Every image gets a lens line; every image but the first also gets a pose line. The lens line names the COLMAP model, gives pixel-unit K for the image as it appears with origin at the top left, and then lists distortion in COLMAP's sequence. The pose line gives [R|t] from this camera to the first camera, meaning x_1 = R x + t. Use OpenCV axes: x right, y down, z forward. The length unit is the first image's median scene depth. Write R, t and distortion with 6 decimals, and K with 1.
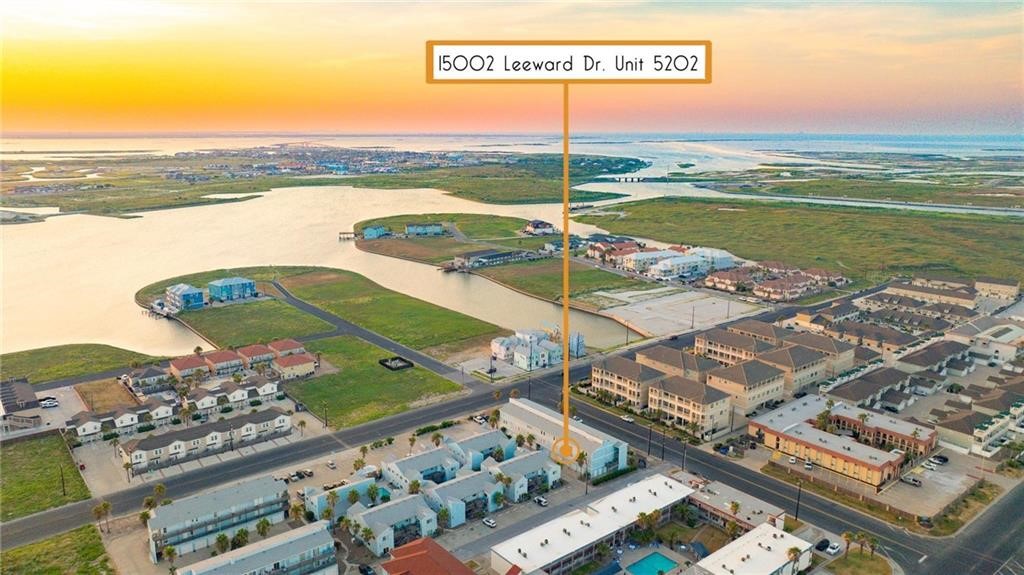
lens RADIAL K [[738.5, 0, 512.0], [0, 738.5, 287.5], [0, 0, 1]] dist [-0.017730, 0.001304]
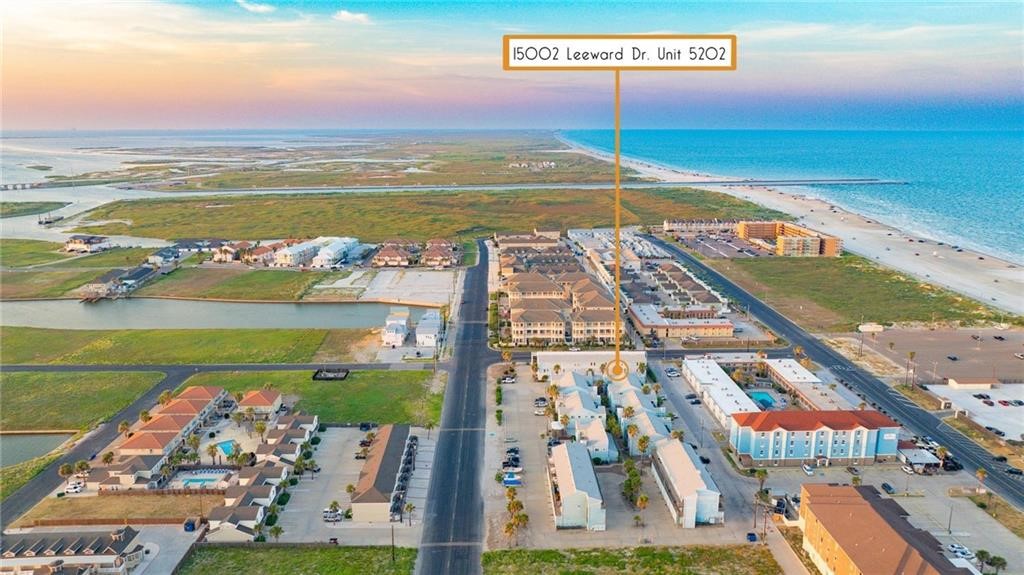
lens RADIAL K [[738.5, 0, 512.0], [0, 738.5, 287.5], [0, 0, 1]] dist [-0.017730, 0.001304]
pose [[0.606711, -0.176754, 0.775023, -0.494908], [0.171635, 0.981097, 0.089392, -0.035216], [-0.776172, 0.078786, 0.625579, 0.144992]]
